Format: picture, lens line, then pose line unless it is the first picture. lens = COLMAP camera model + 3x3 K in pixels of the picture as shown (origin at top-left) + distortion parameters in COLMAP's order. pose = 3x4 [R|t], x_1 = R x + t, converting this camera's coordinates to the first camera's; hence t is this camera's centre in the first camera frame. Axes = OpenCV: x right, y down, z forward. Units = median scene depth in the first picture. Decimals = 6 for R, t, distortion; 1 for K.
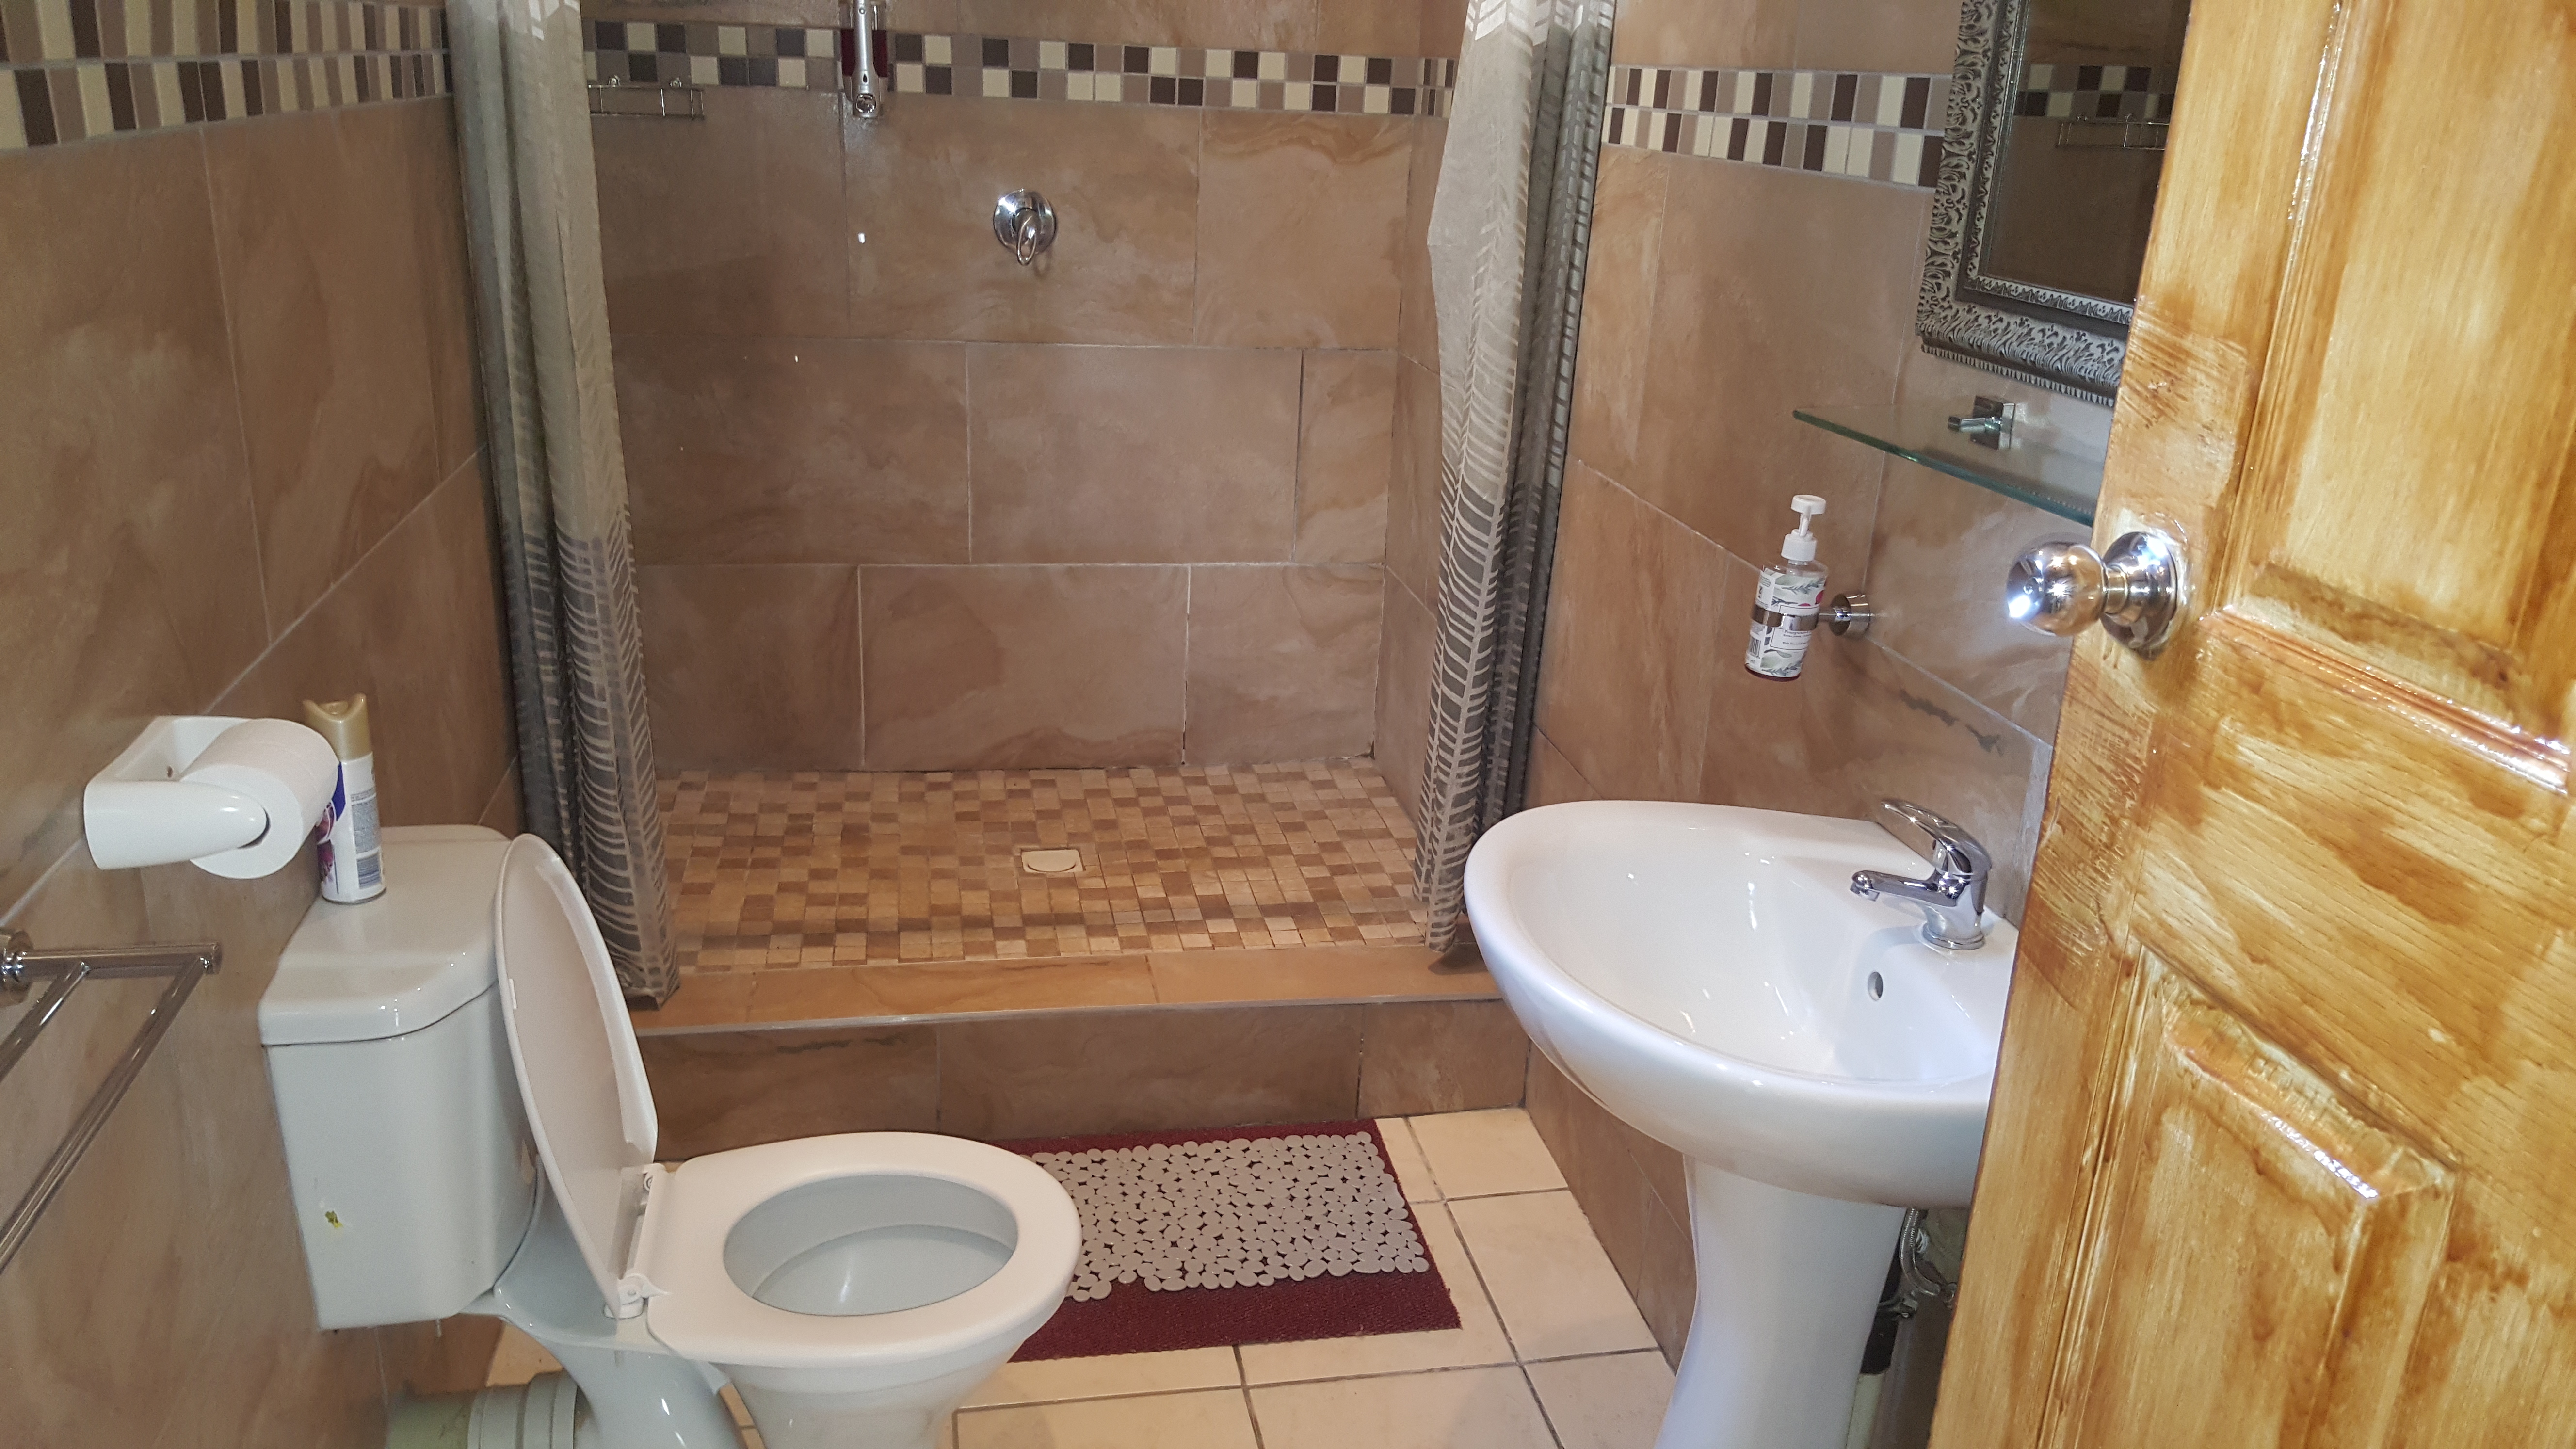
lens RADIAL K [[1948.7, 0, 1274.5], [0, 1948.7, 749.1], [0, 0, 1]] dist [0.178294, -0.344056]
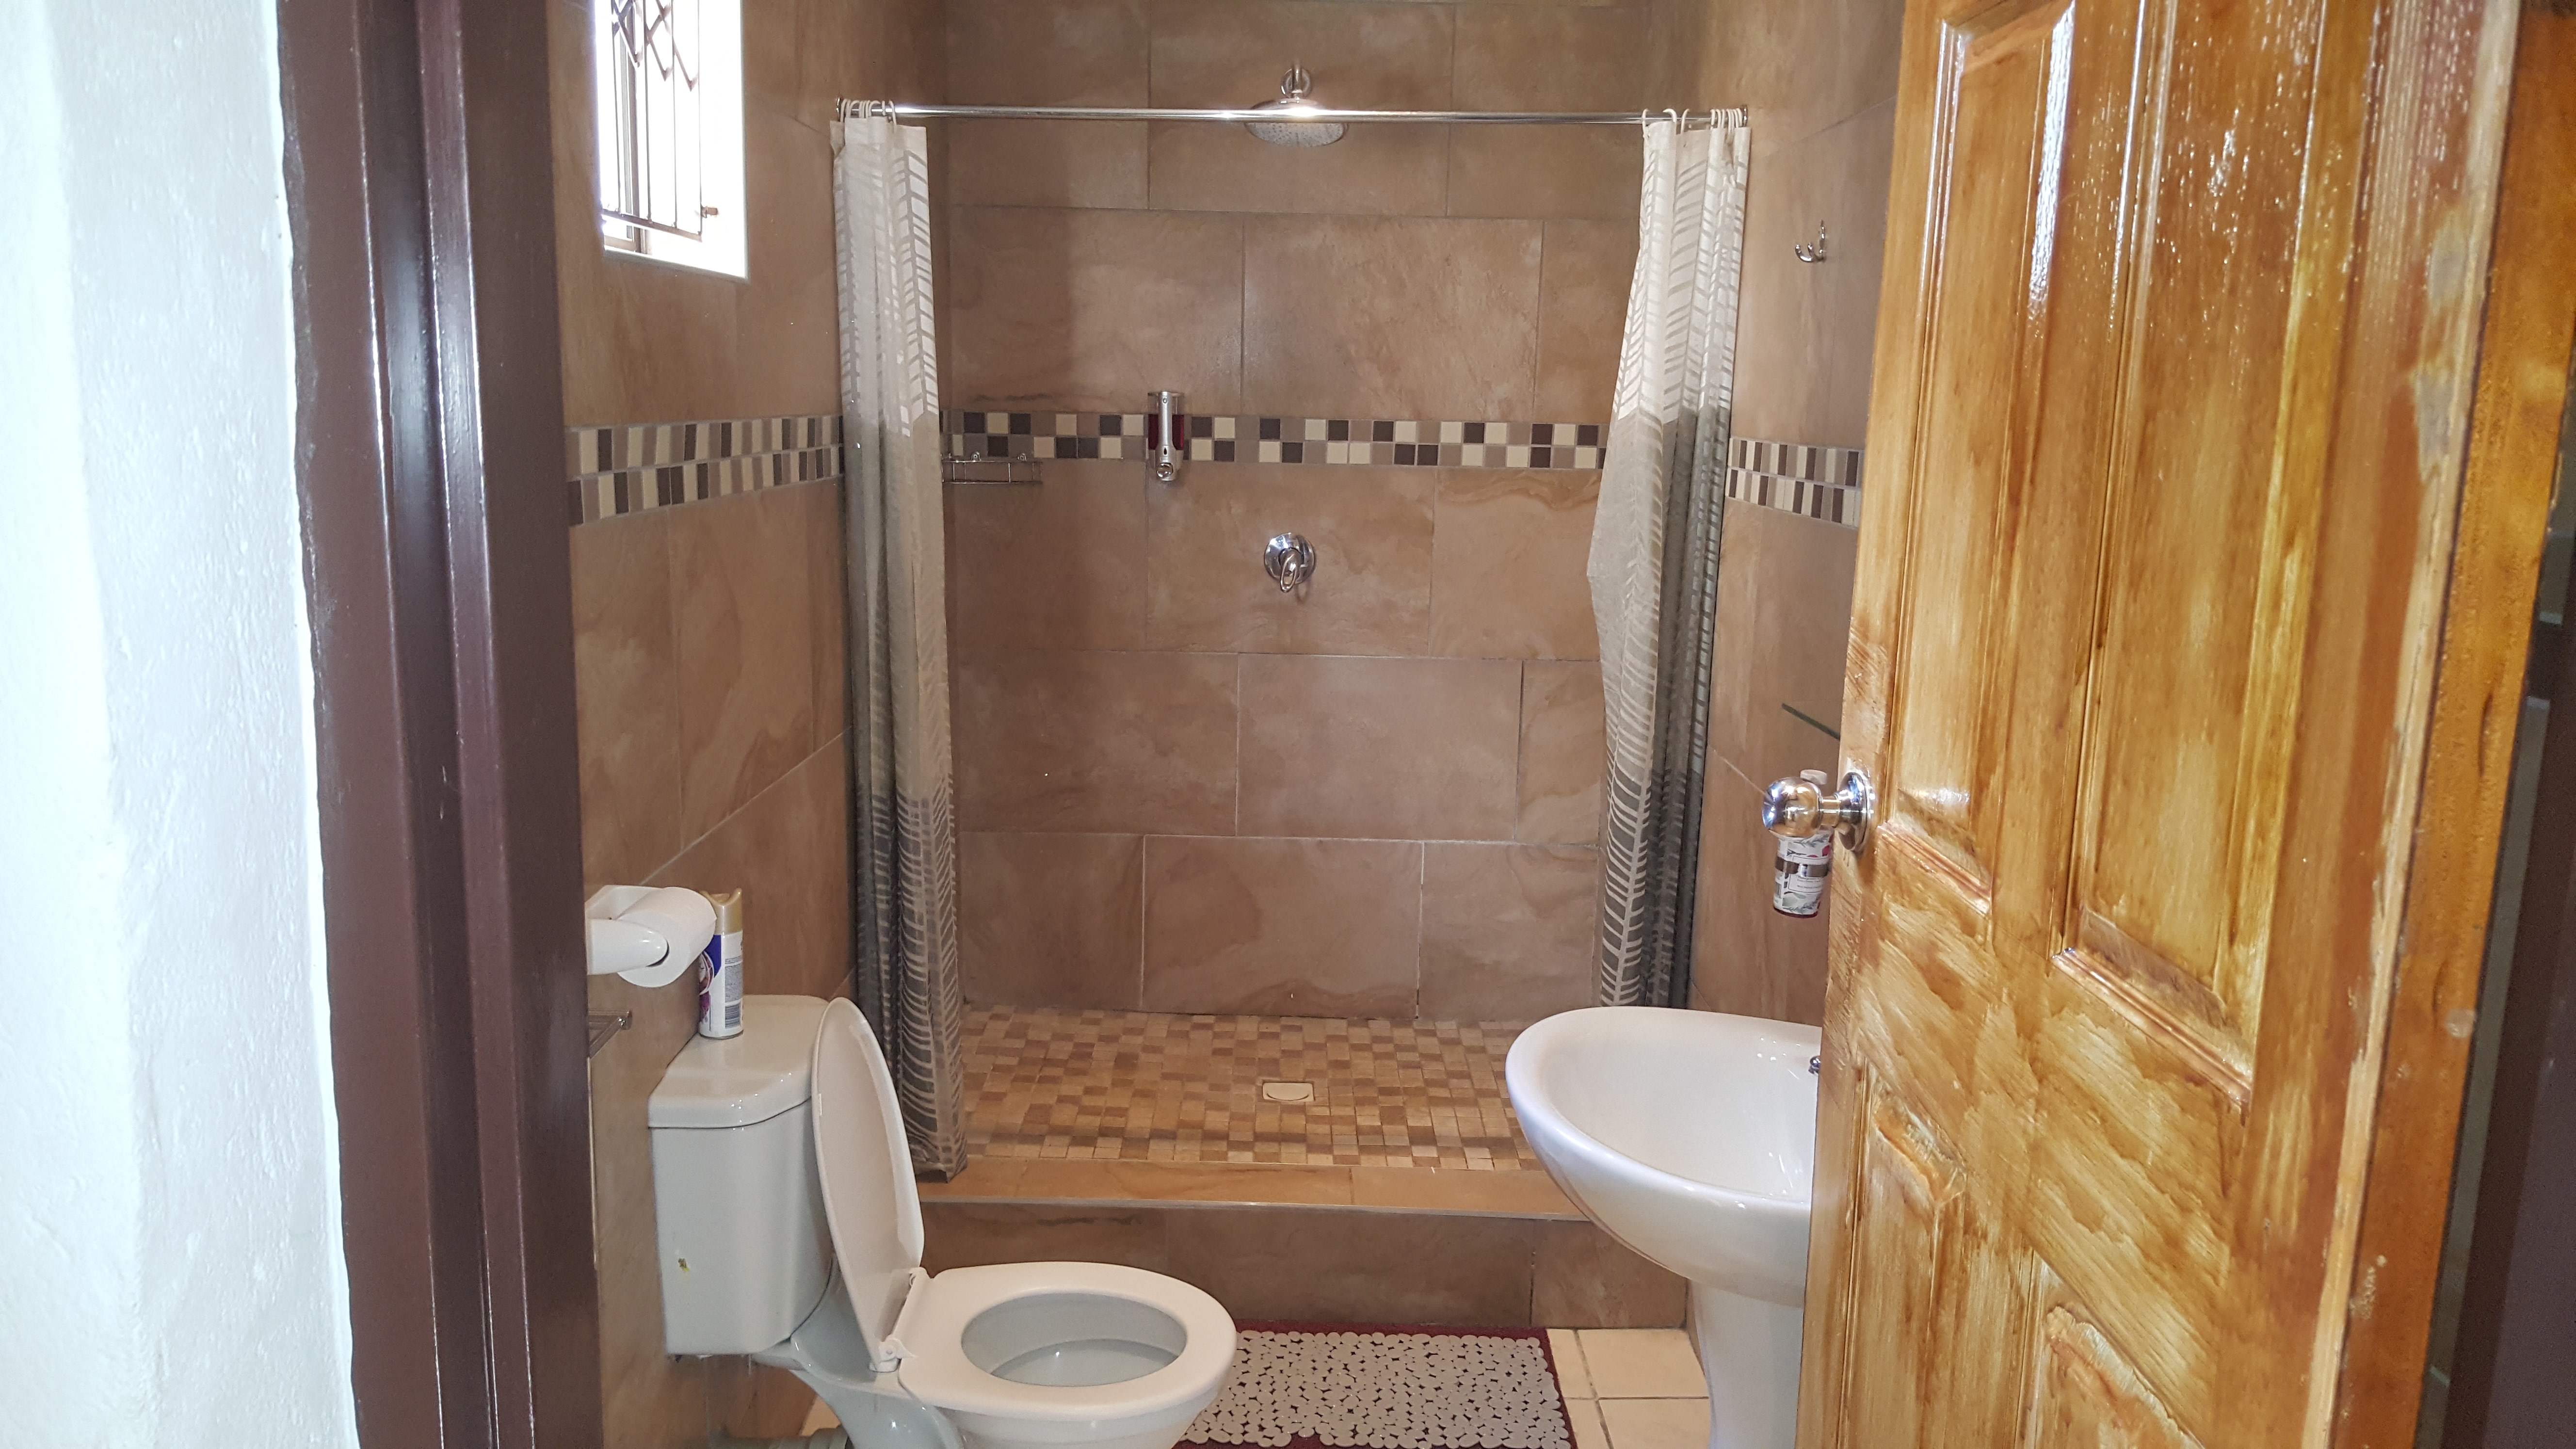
lens RADIAL K [[1948.7, 0, 1274.5], [0, 1948.7, 749.1], [0, 0, 1]] dist [0.178294, -0.344056]
pose [[0.983350, 0.014615, -0.181133, 0.099625], [-0.043162, 0.987021, -0.154685, 0.043418], [0.176522, 0.159927, 0.971217, -0.184780]]
